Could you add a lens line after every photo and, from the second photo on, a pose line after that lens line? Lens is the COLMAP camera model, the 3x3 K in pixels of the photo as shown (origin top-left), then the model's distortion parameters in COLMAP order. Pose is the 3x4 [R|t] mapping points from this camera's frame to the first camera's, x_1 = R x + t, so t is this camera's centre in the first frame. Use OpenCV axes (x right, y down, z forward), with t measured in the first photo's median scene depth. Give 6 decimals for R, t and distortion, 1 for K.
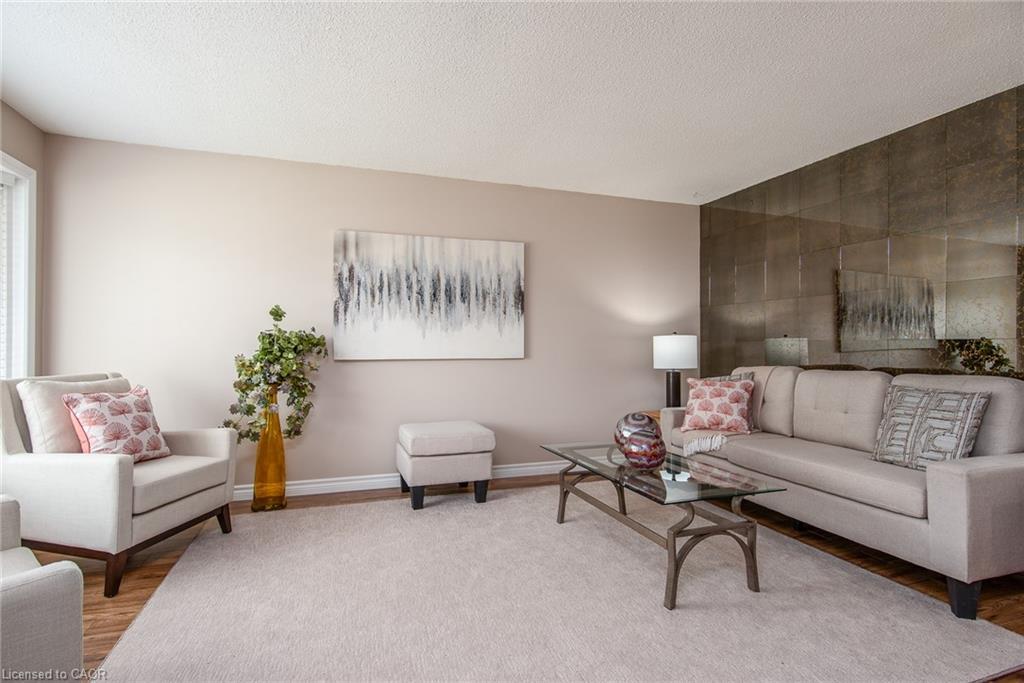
lens RADIAL K [[513.5, 0, 510.9], [0, 513.5, 342.8], [0, 0, 1]] dist [-0.004710, -0.000747]
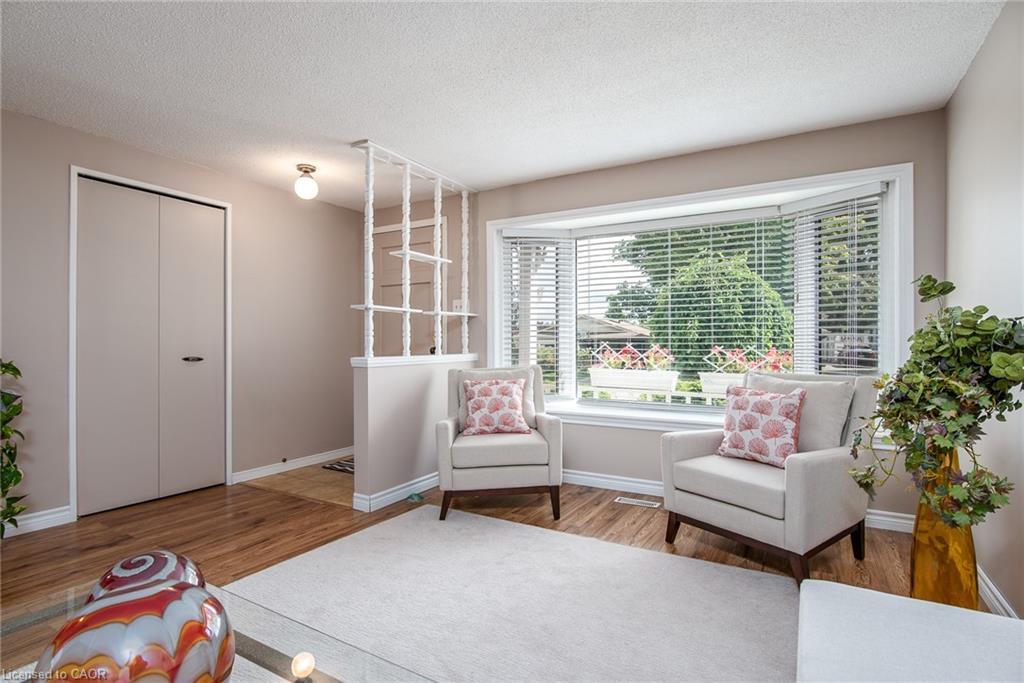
lens RADIAL K [[513.5, 0, 510.9], [0, 513.5, 342.8], [0, 0, 1]] dist [-0.004710, -0.000747]
pose [[-0.758365, -0.004439, -0.651815, 0.214010], [0.001094, 0.999967, -0.008083, 0.005282], [0.651830, -0.006843, -0.758335, 1.044392]]
